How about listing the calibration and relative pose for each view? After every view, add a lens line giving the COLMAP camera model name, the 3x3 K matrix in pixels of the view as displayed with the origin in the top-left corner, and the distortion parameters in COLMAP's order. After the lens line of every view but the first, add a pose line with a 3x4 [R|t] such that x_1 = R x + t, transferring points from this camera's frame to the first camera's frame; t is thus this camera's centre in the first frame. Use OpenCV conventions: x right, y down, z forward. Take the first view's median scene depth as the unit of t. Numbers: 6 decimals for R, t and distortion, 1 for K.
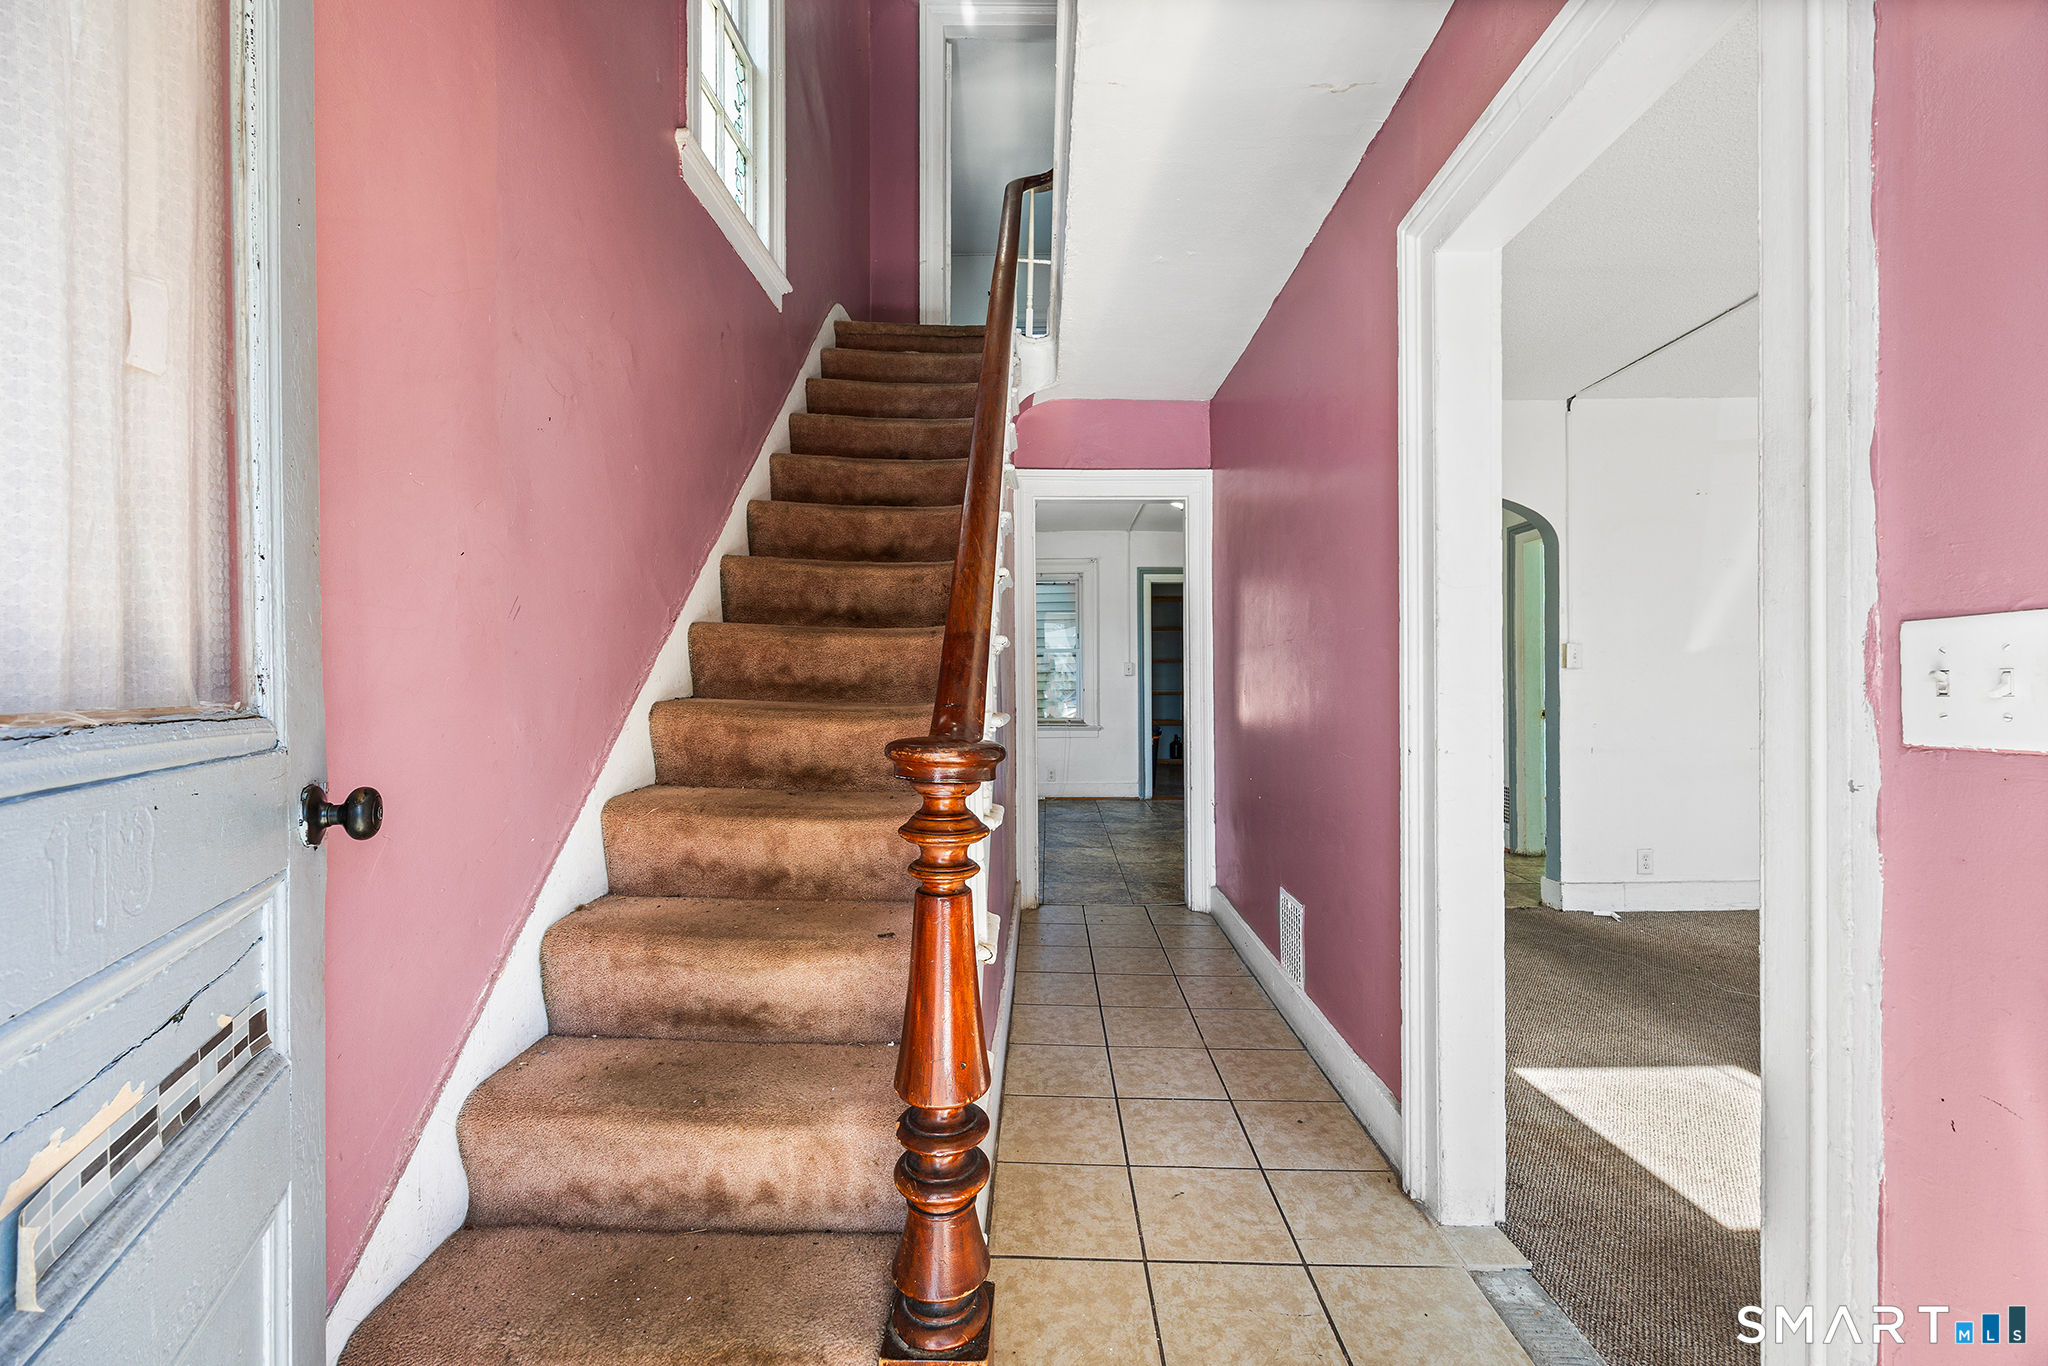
lens RADIAL K [[804.7, 0, 1024.2], [0, 804.7, 682.8], [0, 0, 1]] dist [0.001570, -0.000025]
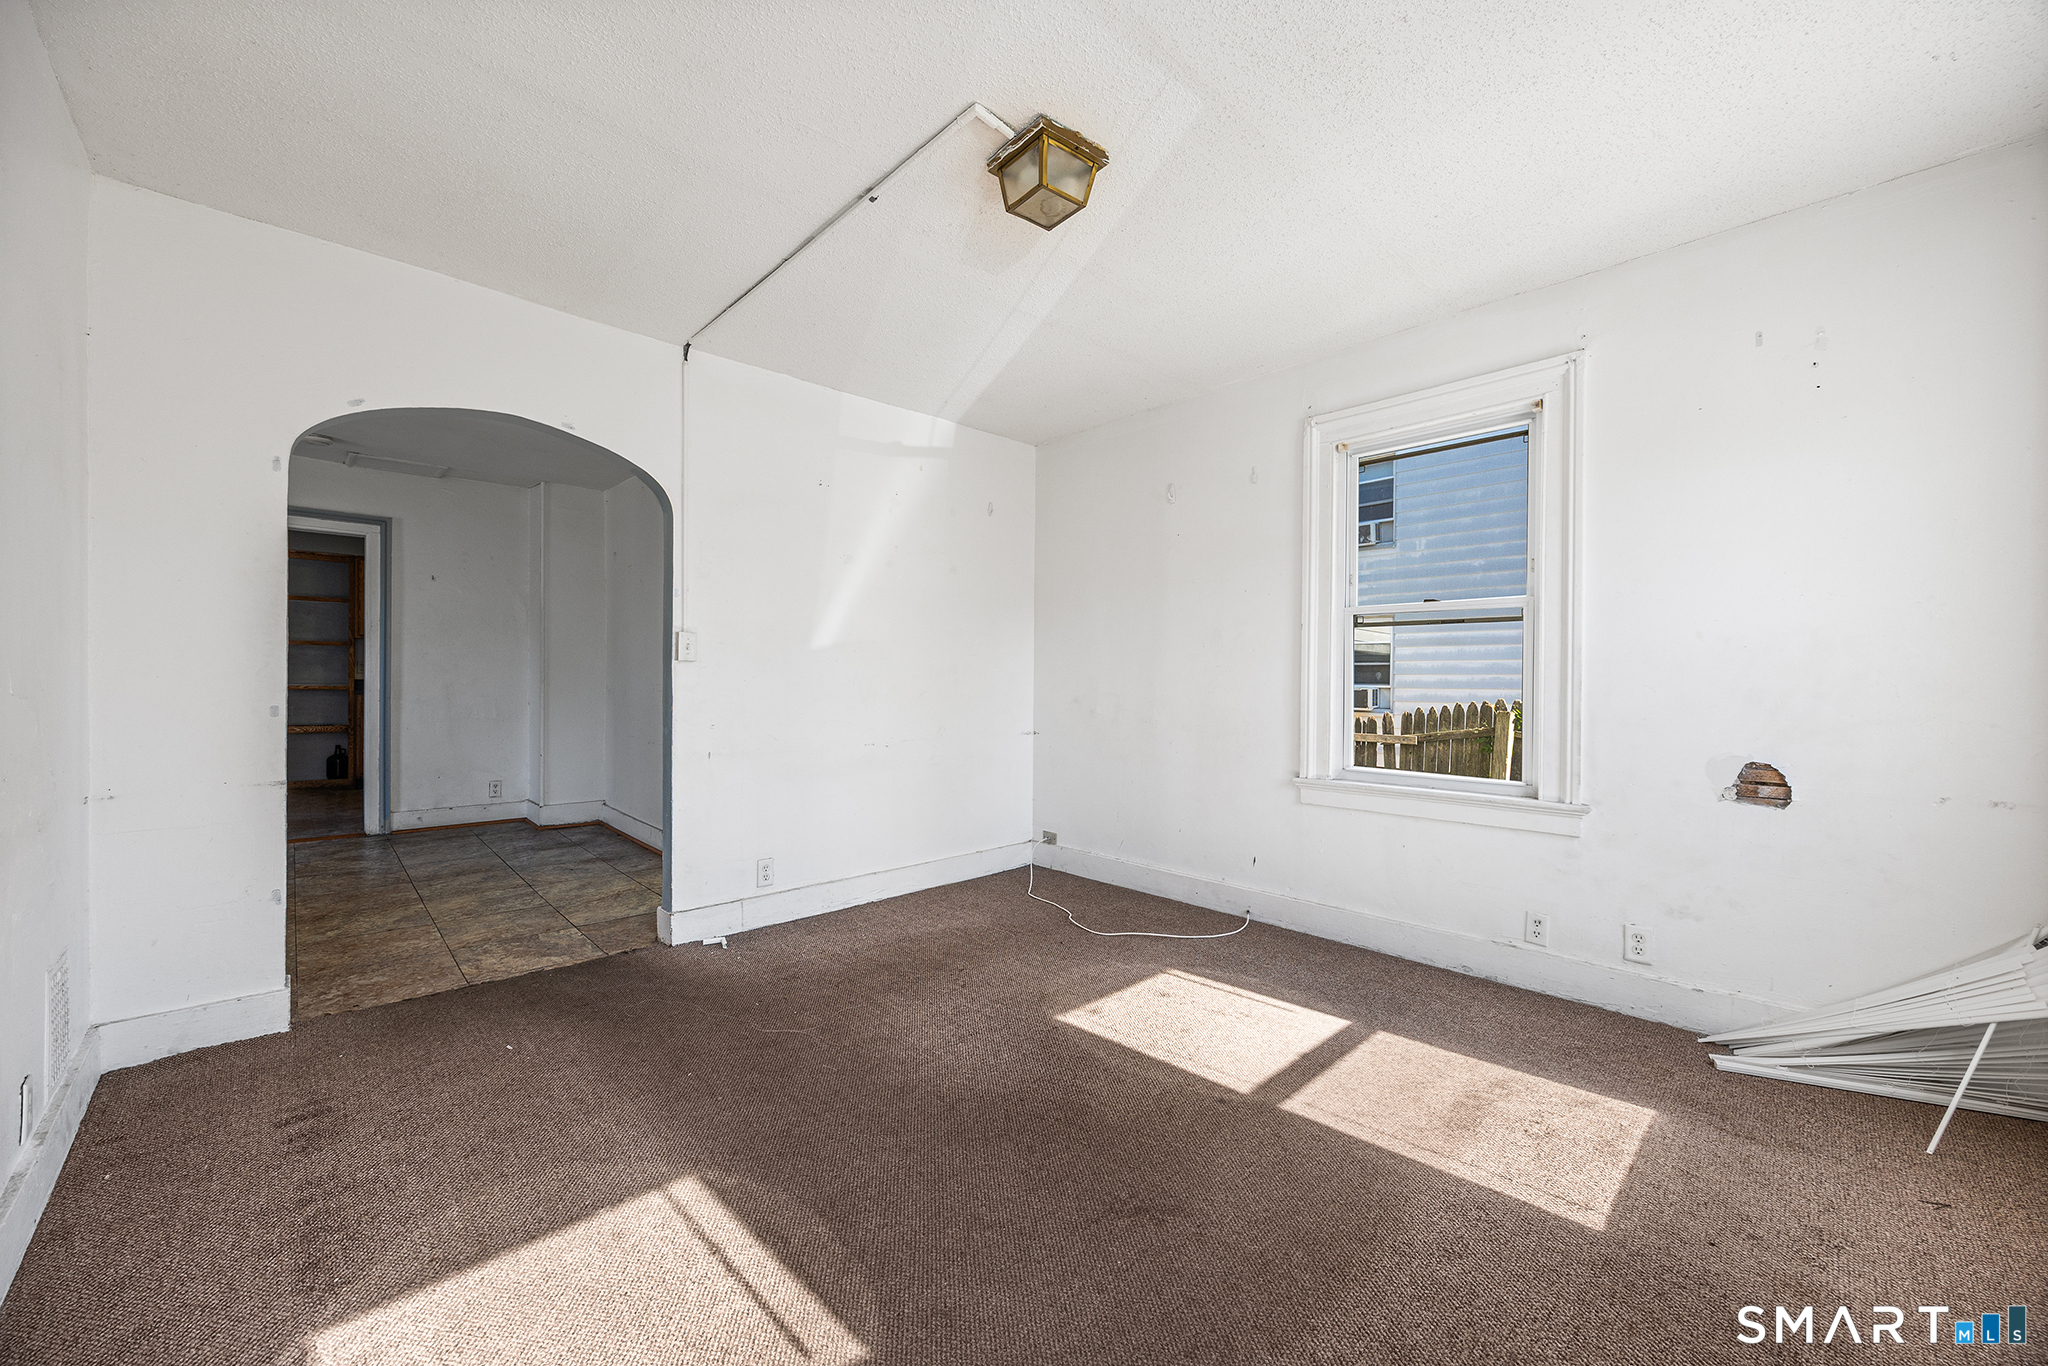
lens RADIAL K [[804.7, 0, 1029.9], [0, 804.7, 684.1], [0, 0, 1]] dist [0.001570, -0.000025]
pose [[0.711344, 0.008597, 0.702792, 0.336271], [-0.013671, 0.999905, 0.001606, 0.000145], [-0.702711, -0.010751, 0.711394, 0.131659]]
